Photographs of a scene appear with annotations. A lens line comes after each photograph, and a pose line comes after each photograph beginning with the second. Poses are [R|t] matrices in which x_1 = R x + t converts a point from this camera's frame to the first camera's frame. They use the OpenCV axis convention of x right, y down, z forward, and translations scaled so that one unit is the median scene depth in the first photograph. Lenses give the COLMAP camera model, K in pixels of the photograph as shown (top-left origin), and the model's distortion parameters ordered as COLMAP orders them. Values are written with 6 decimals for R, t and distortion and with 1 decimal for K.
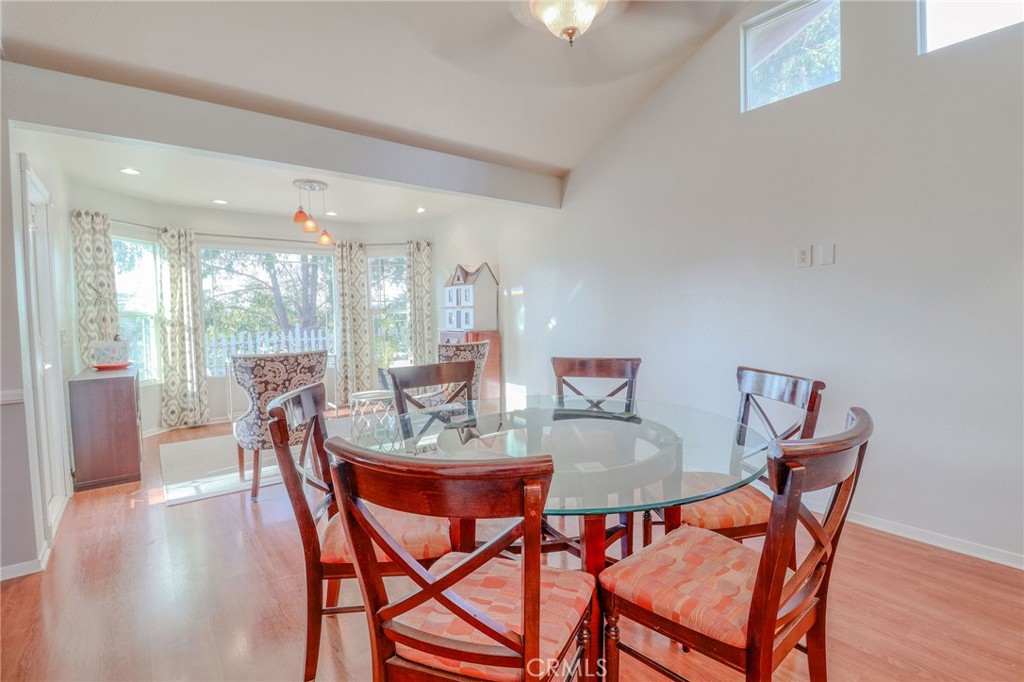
lens RADIAL K [[475.2, 0, 520.0], [0, 475.2, 335.6], [0, 0, 1]] dist [0.001811, -0.014565]
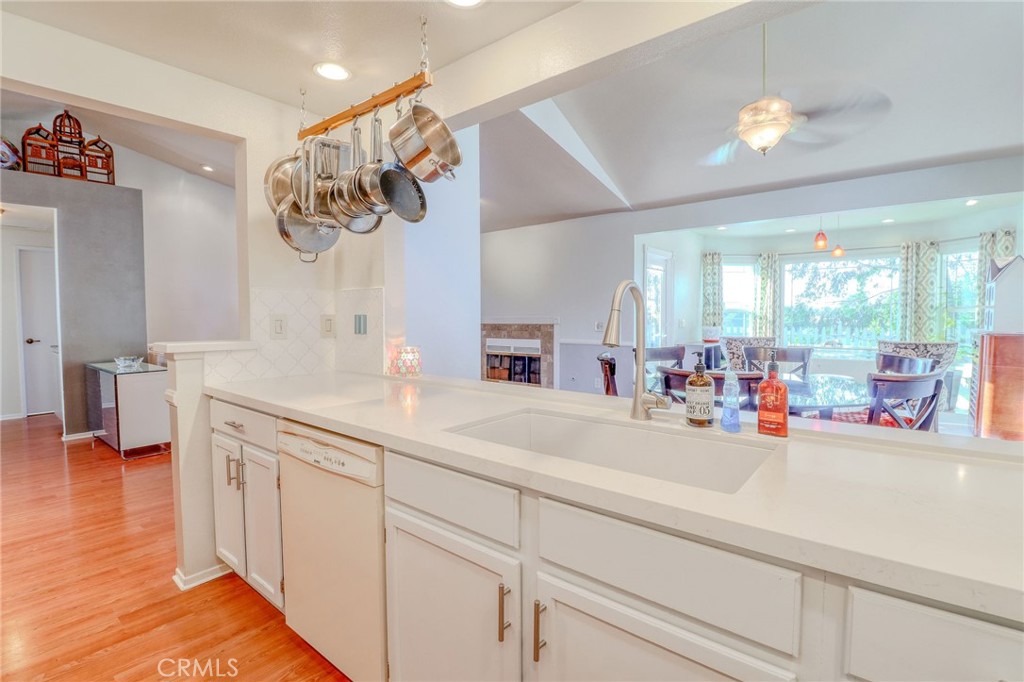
lens RADIAL K [[475.2, 0, 520.0], [0, 475.2, 335.6], [0, 0, 1]] dist [0.001811, -0.014565]
pose [[0.221001, 0.058936, -0.973491, 0.560781], [-0.047002, 0.997656, 0.049729, -0.006934], [0.974140, 0.034766, 0.223254, -0.071722]]
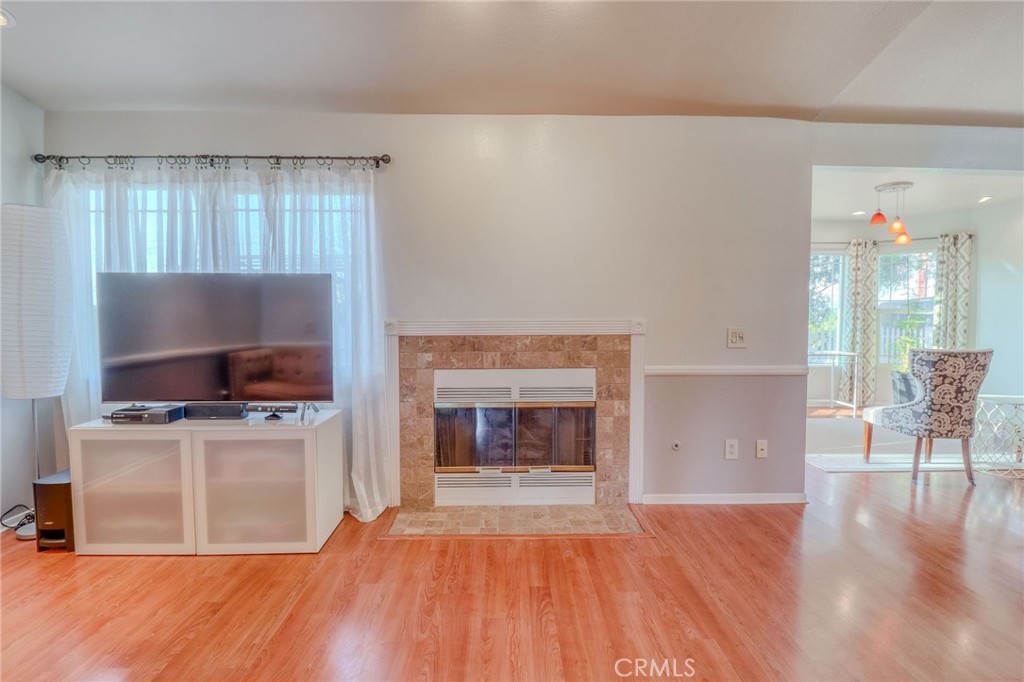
lens RADIAL K [[487.8, 0, 524.0], [0, 487.8, 336.5], [0, 0, 1]] dist [0.000718, -0.013393]
pose [[0.801637, 0.044429, -0.596158, -0.386322], [-0.043289, 0.998931, 0.016236, 0.019061], [0.596242, 0.012792, 0.802703, -0.269687]]
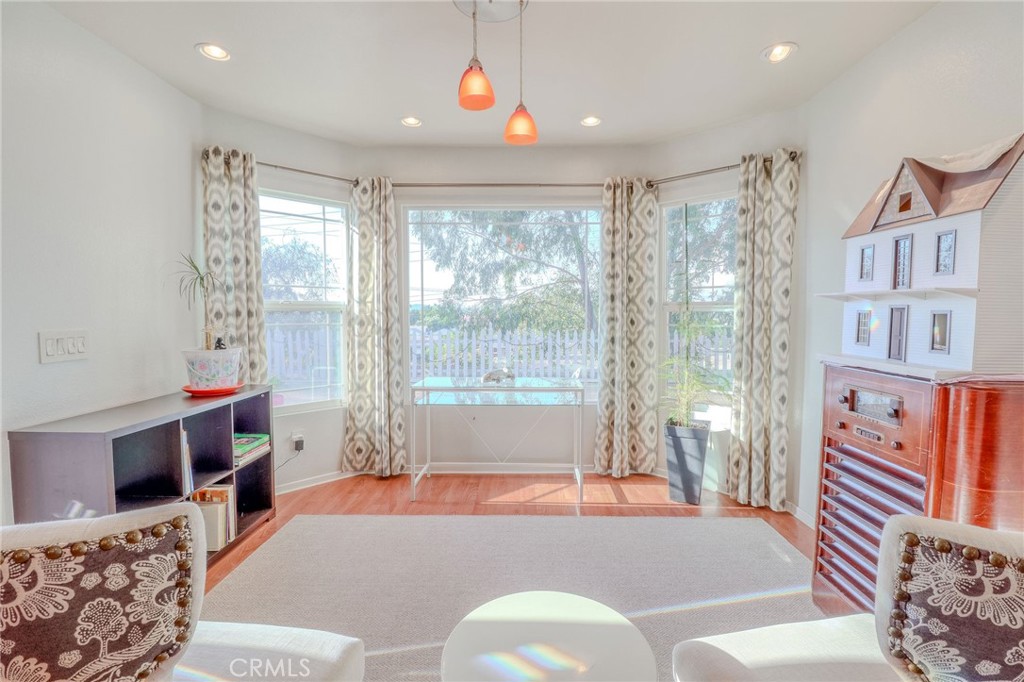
lens RADIAL K [[475.2, 0, 520.0], [0, 475.2, 335.6], [0, 0, 1]] dist [0.001811, -0.014565]
pose [[0.780524, 0.047635, -0.623308, -0.132292], [-0.044744, 0.998792, 0.020301, -0.028484], [0.623522, 0.012043, 0.781713, 0.611235]]
